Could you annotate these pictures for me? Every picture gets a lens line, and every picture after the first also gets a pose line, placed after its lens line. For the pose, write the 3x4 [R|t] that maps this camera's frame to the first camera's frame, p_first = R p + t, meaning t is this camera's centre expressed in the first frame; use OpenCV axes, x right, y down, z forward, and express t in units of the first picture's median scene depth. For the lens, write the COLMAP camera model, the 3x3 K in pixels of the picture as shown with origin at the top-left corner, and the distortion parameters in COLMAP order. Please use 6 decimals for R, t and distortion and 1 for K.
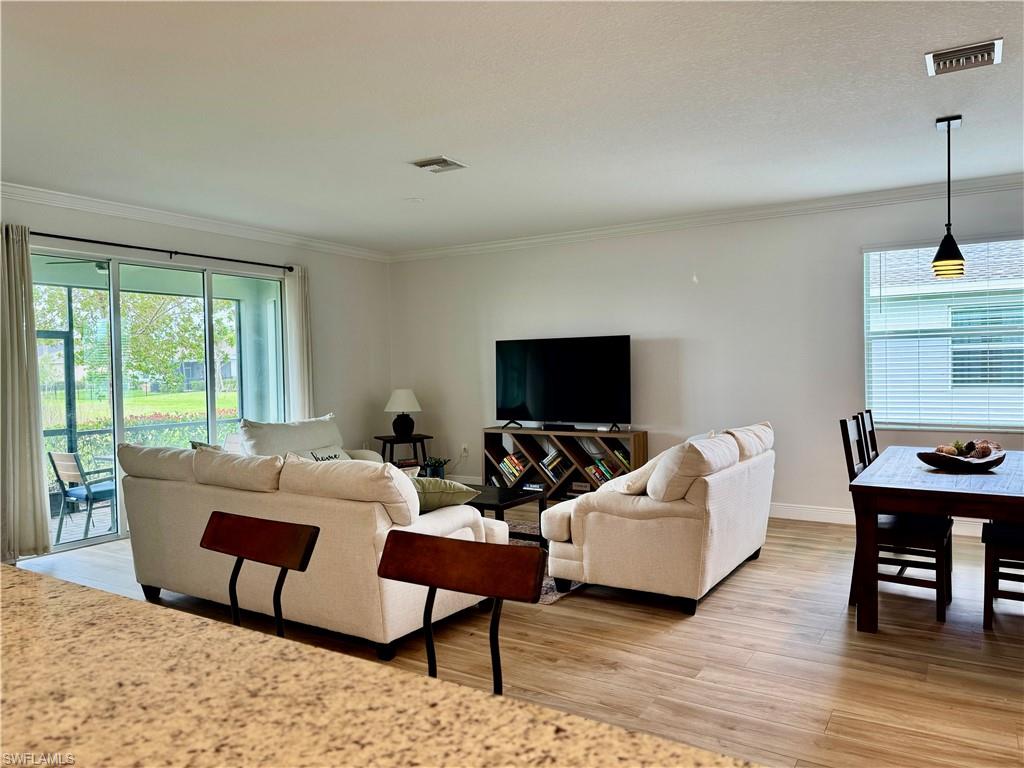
lens RADIAL K [[728.3, 0, 513.0], [0, 728.3, 386.4], [0, 0, 1]] dist [0.072435, -0.093922]
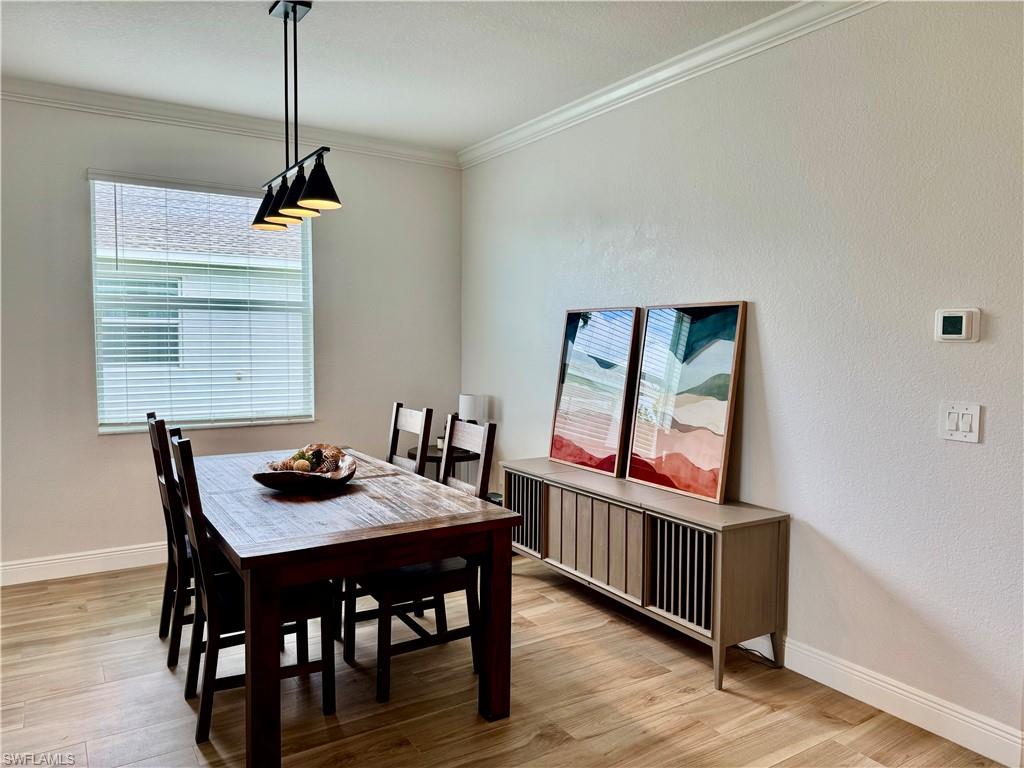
lens RADIAL K [[728.3, 0, 511.9], [0, 728.3, 384.9], [0, 0, 1]] dist [0.072435, -0.093922]
pose [[0.430156, -0.040737, 0.901835, 0.019046], [0.007454, 0.999108, 0.041575, -0.017406], [-0.902724, -0.011162, 0.430076, 0.377727]]
